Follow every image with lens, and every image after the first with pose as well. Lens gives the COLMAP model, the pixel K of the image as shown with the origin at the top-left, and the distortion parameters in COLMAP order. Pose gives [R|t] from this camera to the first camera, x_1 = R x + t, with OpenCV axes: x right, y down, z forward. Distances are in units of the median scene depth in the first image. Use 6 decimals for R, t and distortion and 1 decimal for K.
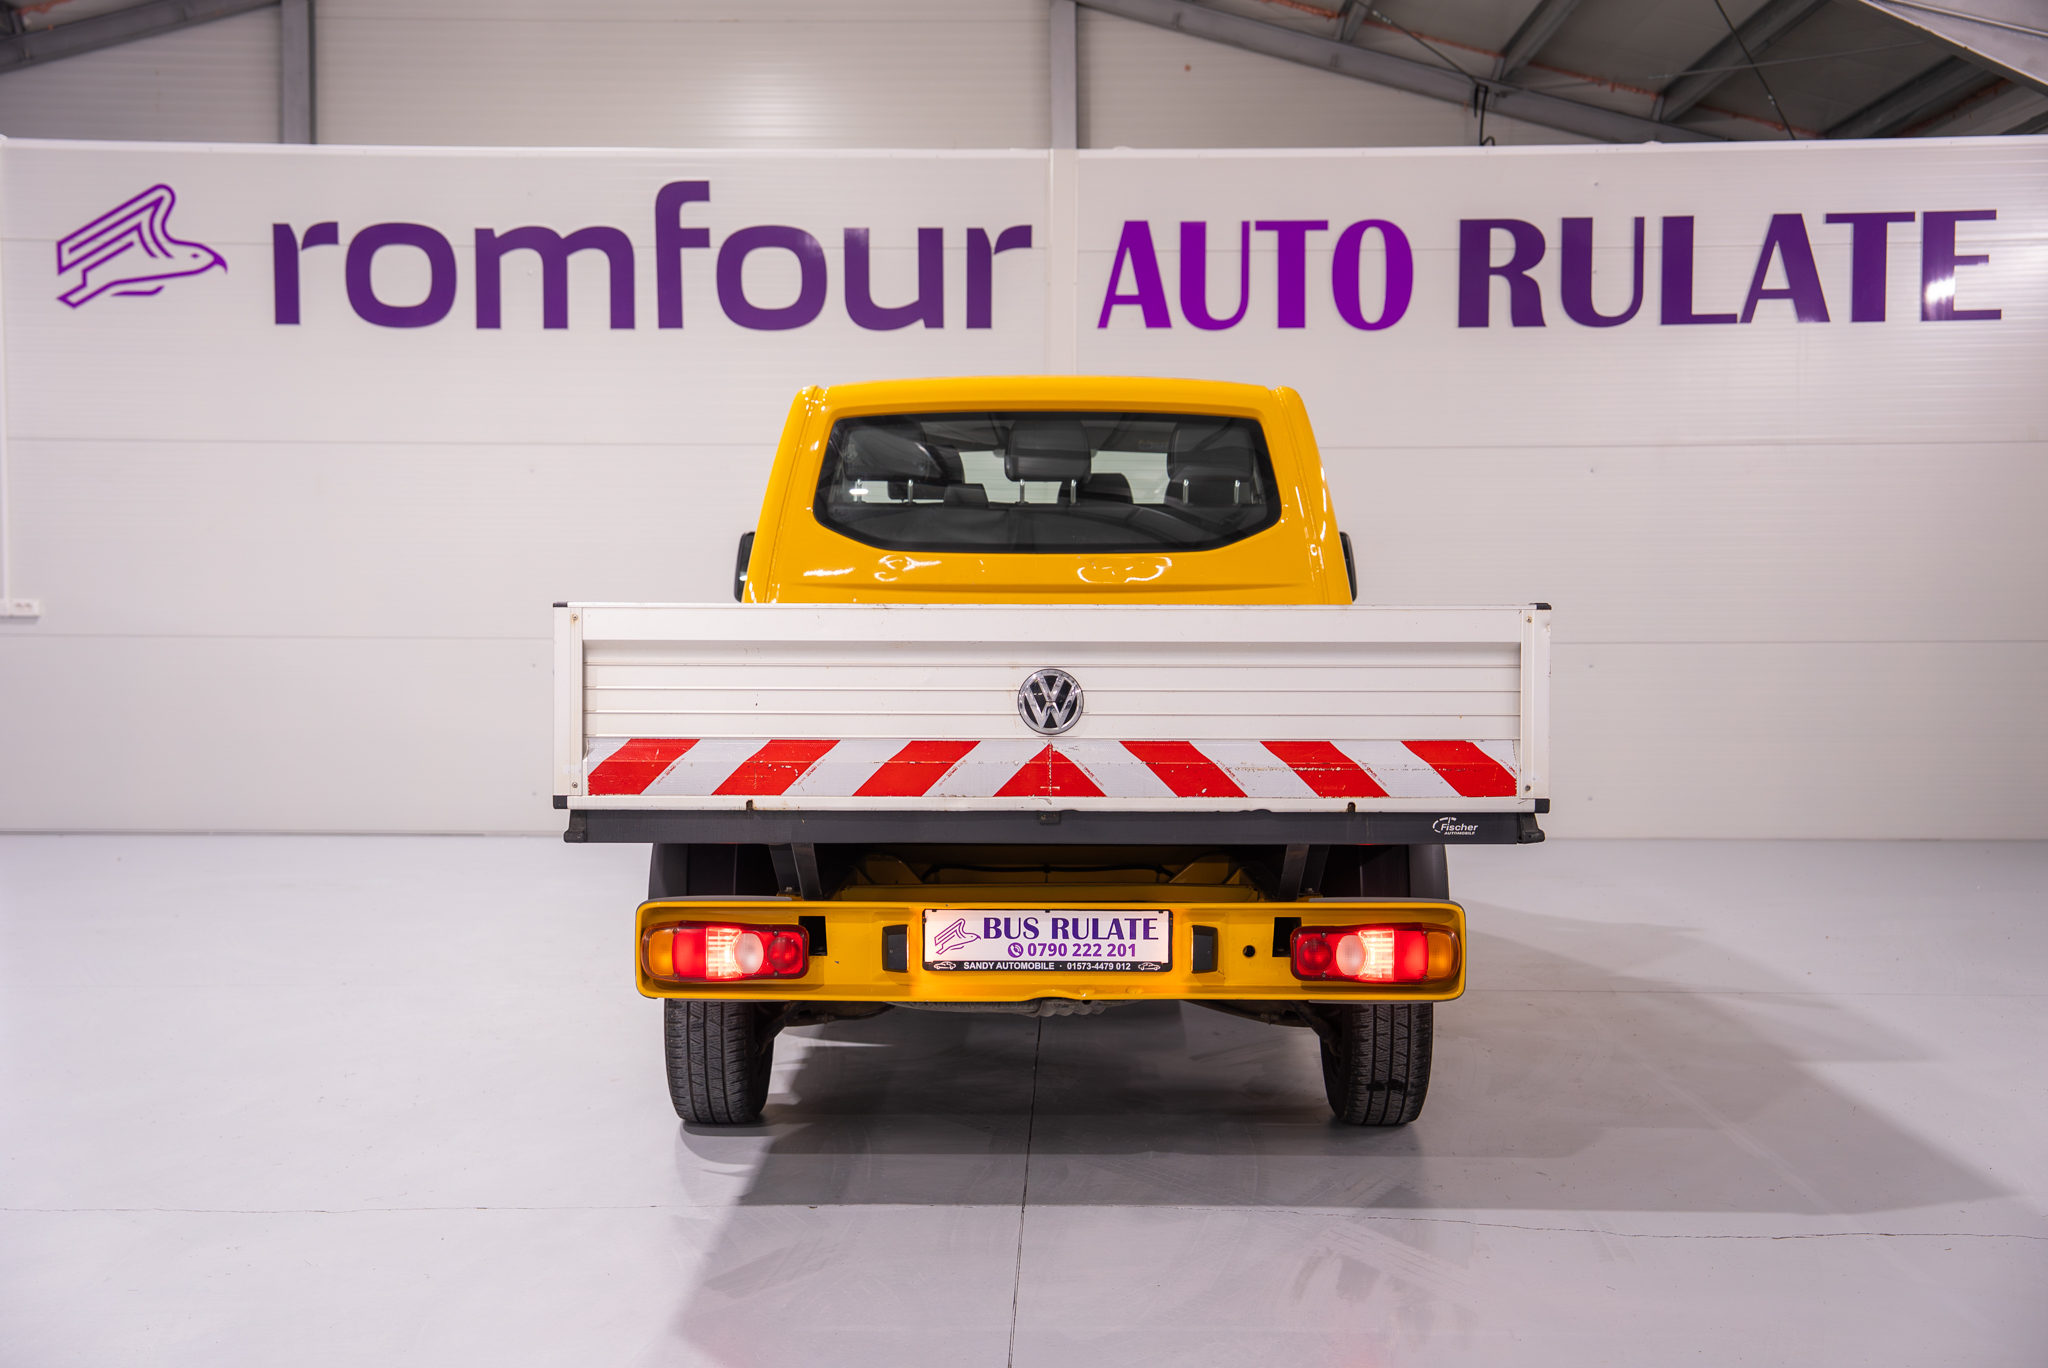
lens RADIAL K [[3011.6, 0, 1045.8], [0, 3011.6, 670.3], [0, 0, 1]] dist [0.127094, 0.000000]
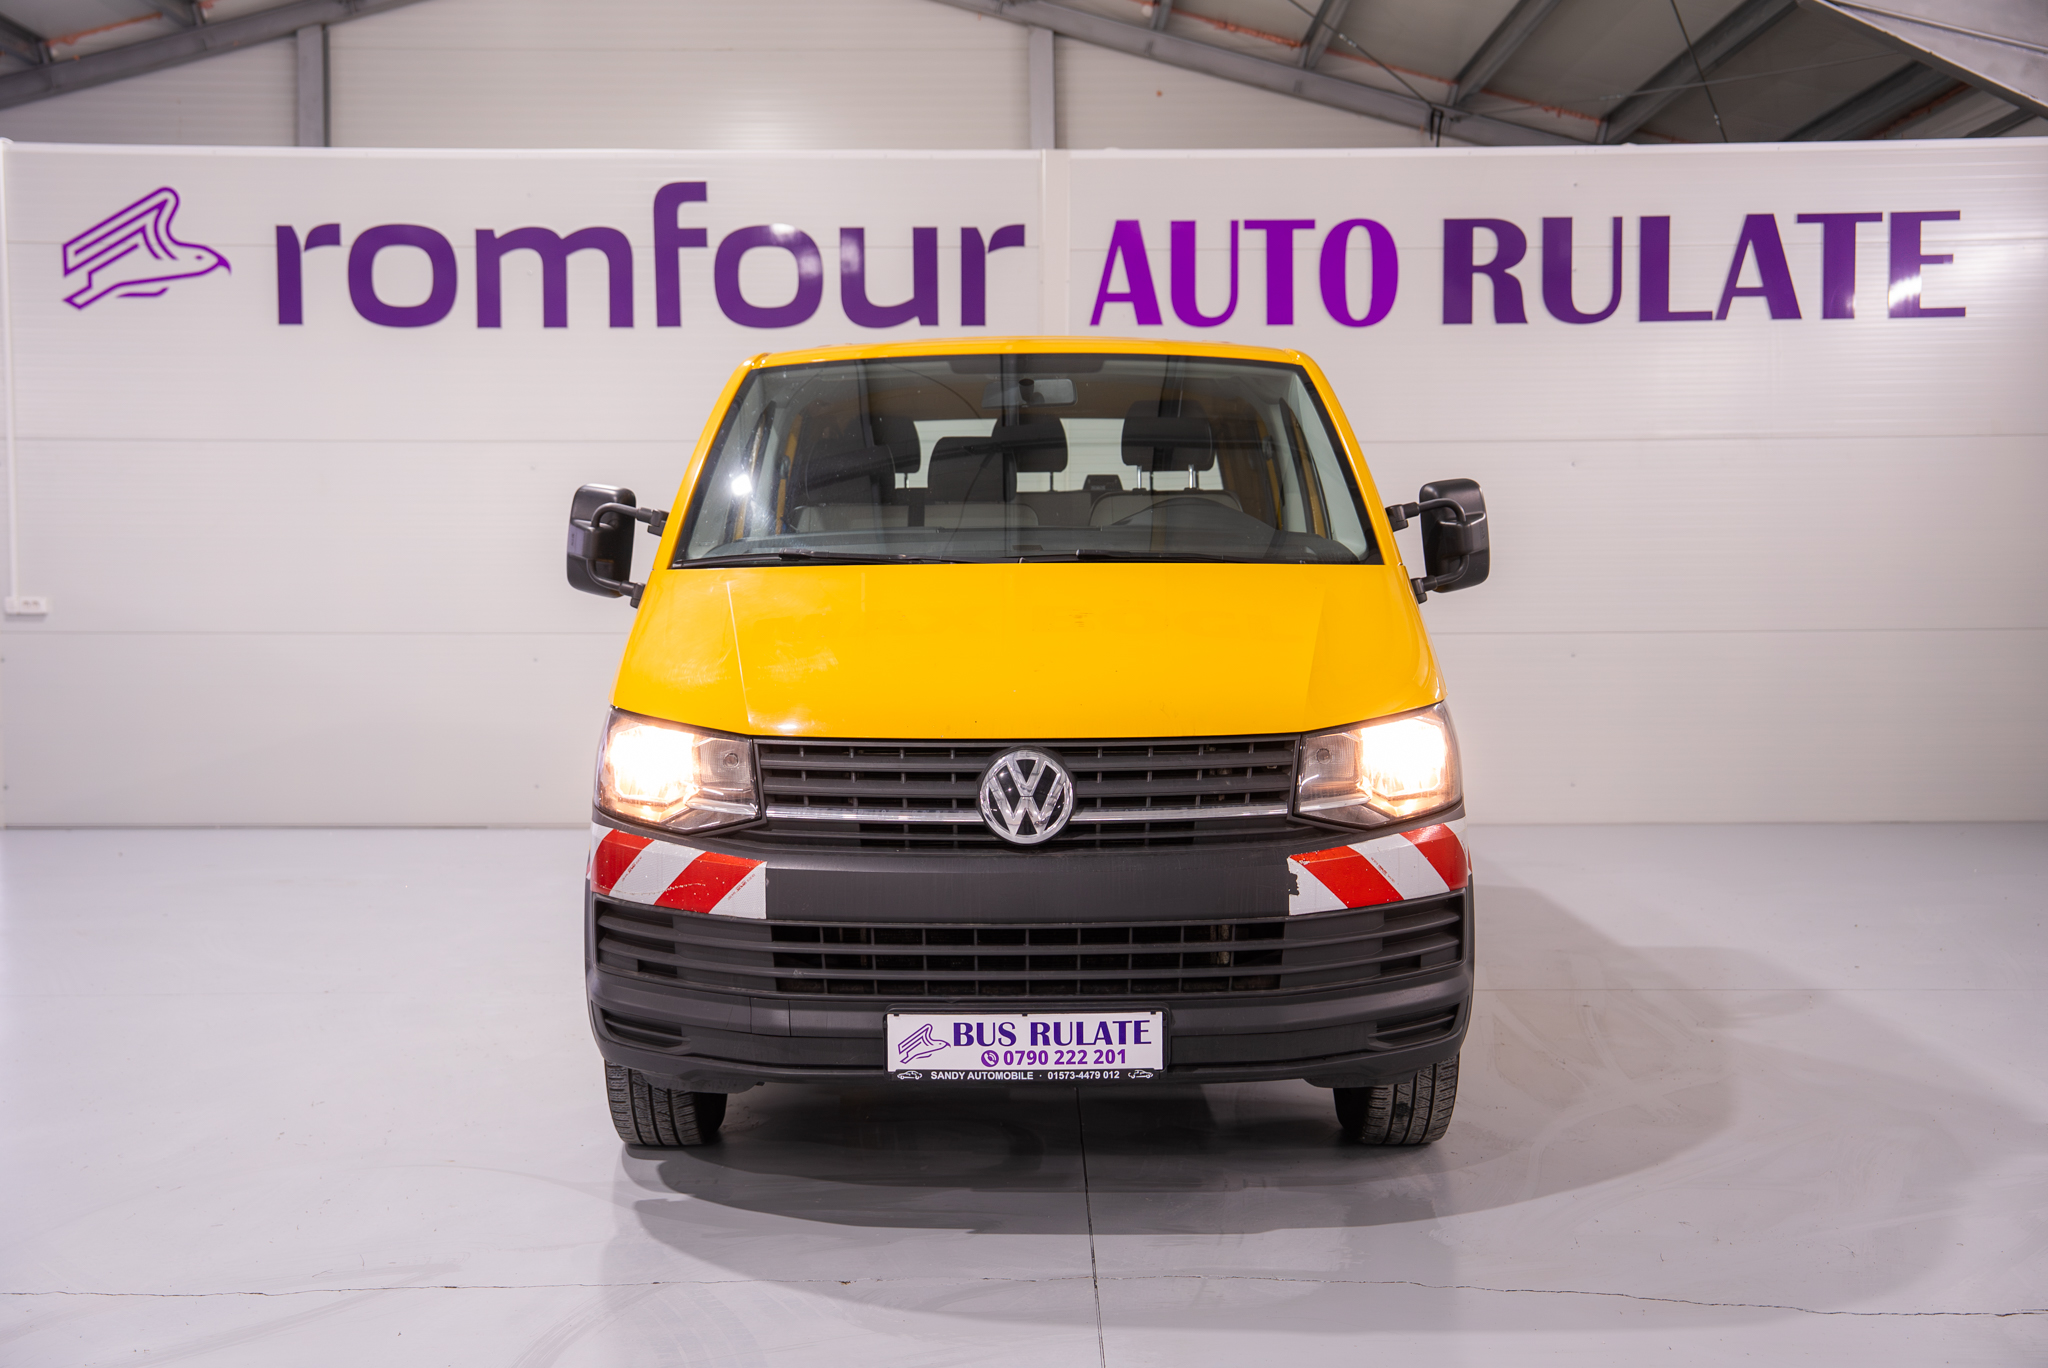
lens RADIAL K [[2202.8, 0, 1004.8], [0, 2202.8, 687.2], [0, 0, 1]] dist [0.051919, 0.000000]
pose [[0.999640, -0.005354, 0.026304, -0.031588], [0.005309, 0.999984, 0.001768, 0.007089], [-0.026313, -0.001628, 0.999652, 0.255414]]
